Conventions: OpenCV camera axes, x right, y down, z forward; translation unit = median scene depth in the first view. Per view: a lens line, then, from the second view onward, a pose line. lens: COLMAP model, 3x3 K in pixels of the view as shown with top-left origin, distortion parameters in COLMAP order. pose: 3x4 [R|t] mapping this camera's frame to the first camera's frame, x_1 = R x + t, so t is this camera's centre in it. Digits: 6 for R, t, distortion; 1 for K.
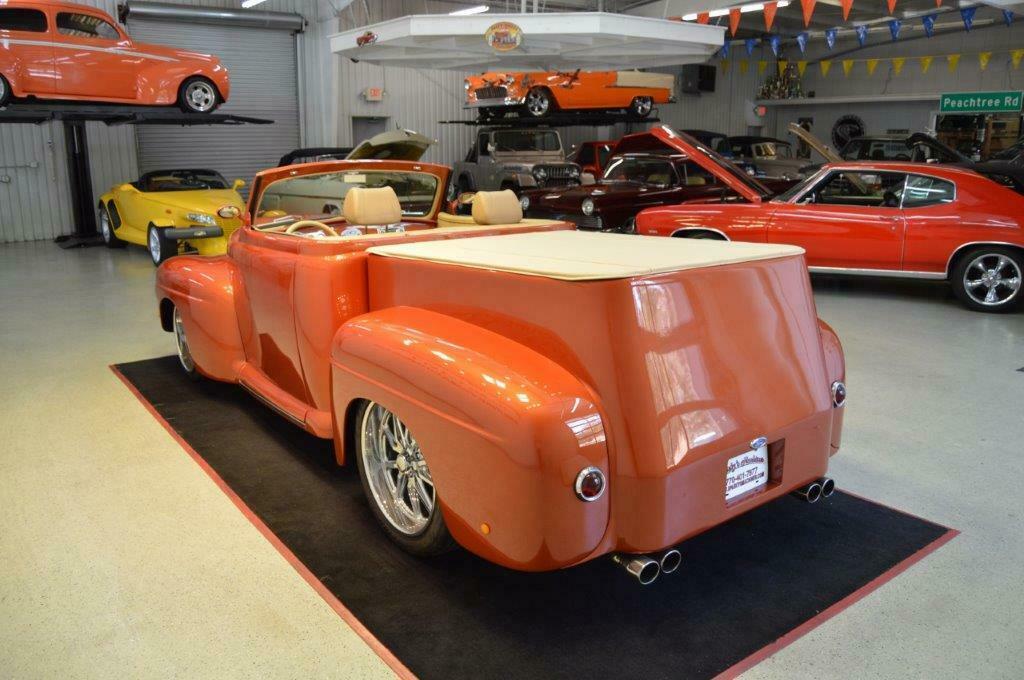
lens RADIAL K [[806.8, 0, 512.0], [0, 806.8, 340.0], [0, 0, 1]] dist [-0.064275, 0.004108]
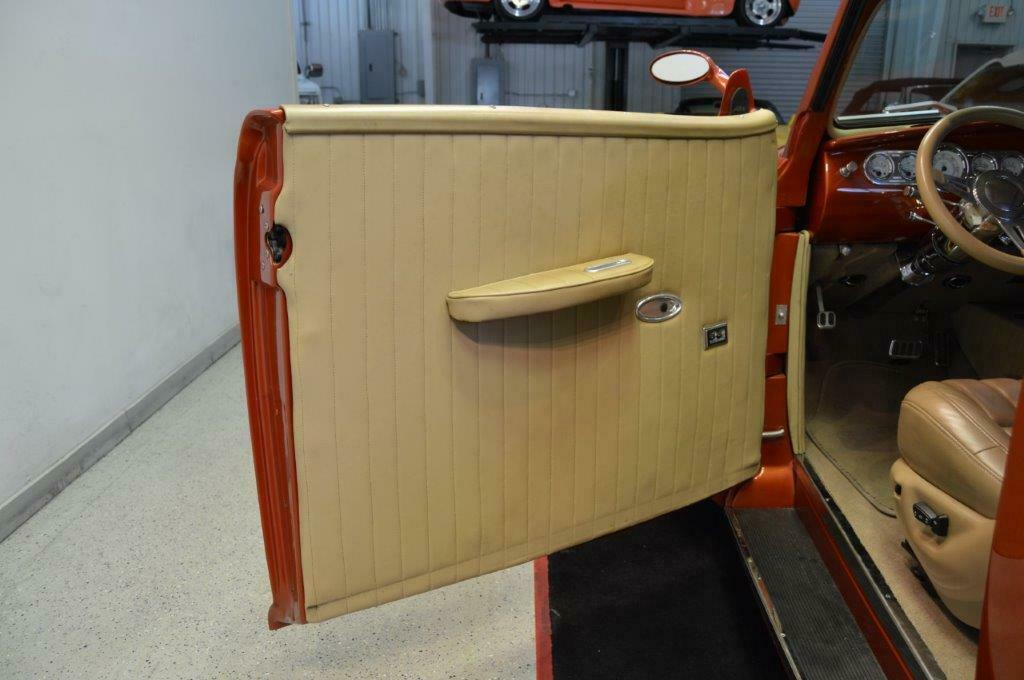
lens RADIAL K [[806.8, 0, 512.0], [0, 806.8, 340.0], [0, 0, 1]] dist [-0.064275, 0.004108]
pose [[0.792837, 0.175412, -0.583644, -0.067225], [-0.147896, 0.984433, 0.094963, -0.018111], [0.591216, 0.011029, 0.806438, 0.204490]]
